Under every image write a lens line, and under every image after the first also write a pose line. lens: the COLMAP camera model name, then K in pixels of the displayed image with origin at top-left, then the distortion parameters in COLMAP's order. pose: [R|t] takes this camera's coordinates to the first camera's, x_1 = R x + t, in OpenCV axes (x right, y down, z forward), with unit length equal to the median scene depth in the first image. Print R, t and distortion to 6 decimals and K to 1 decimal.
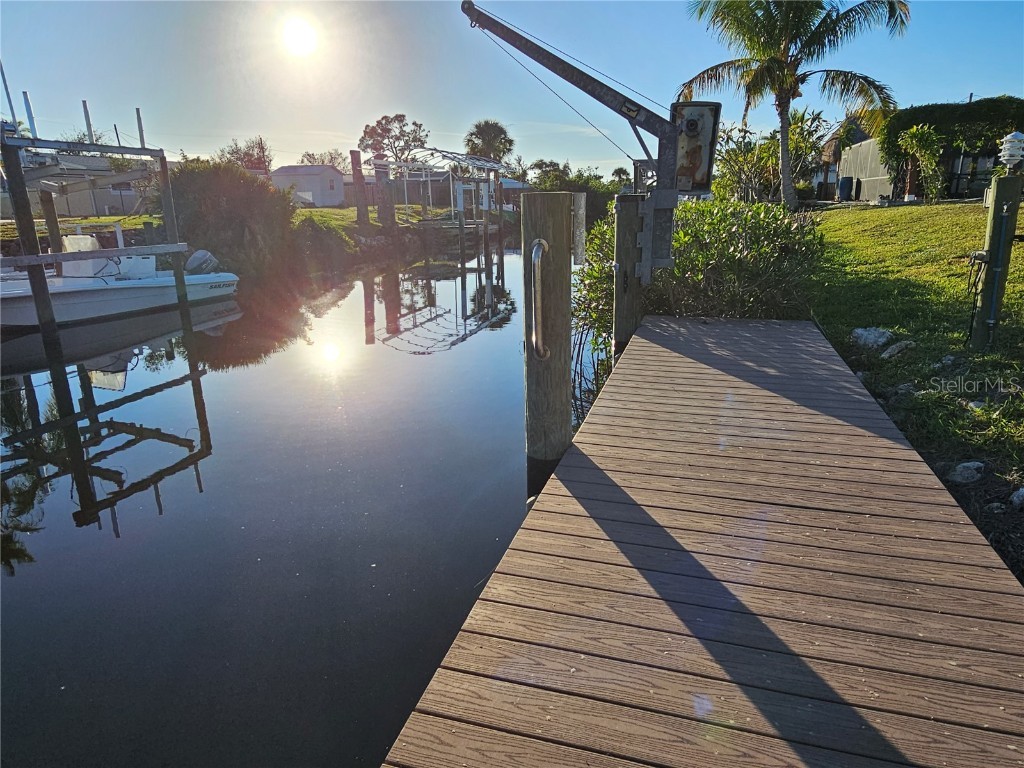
lens RADIAL K [[635.0, 0, 506.0], [0, 635.0, 385.7], [0, 0, 1]] dist [0.002264, 0.000851]
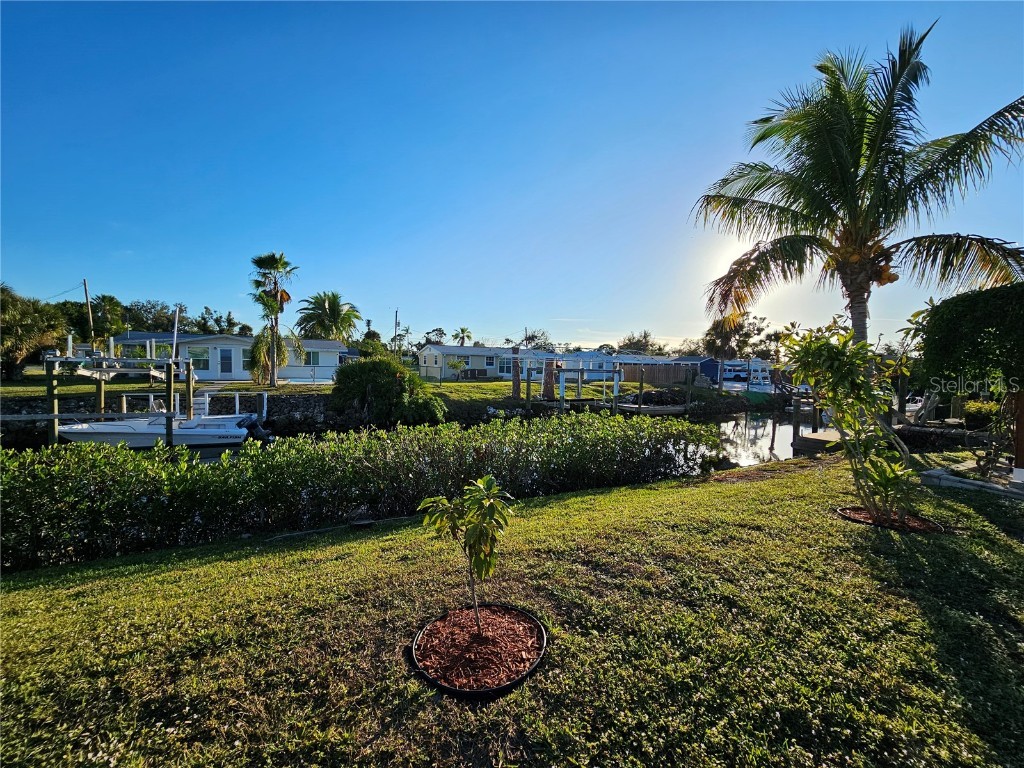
lens RADIAL K [[419.5, 0, 504.1], [0, 419.5, 388.9], [0, 0, 1]] dist [-0.001166, 0.000137]
pose [[0.705930, 0.077298, -0.704051, 0.106341], [-0.234738, 0.963381, -0.129595, -0.041790], [0.668252, 0.256752, 0.698225, 0.098015]]
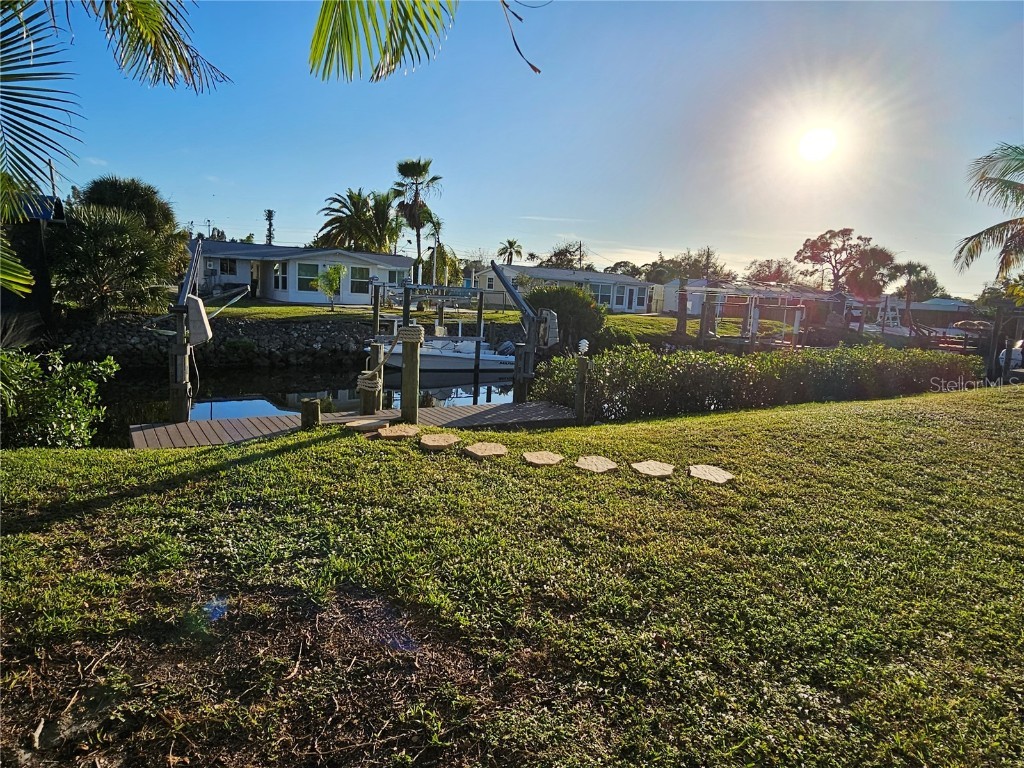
lens RADIAL K [[632.3, 0, 511.6], [0, 632.3, 383.9], [0, 0, 1]] dist [0.000180, -0.004269]
pose [[0.768089, 0.156499, -0.620925, 0.084478], [-0.246341, 0.967266, -0.060935, -0.000490], [0.591063, 0.199763, 0.781498, -0.040365]]
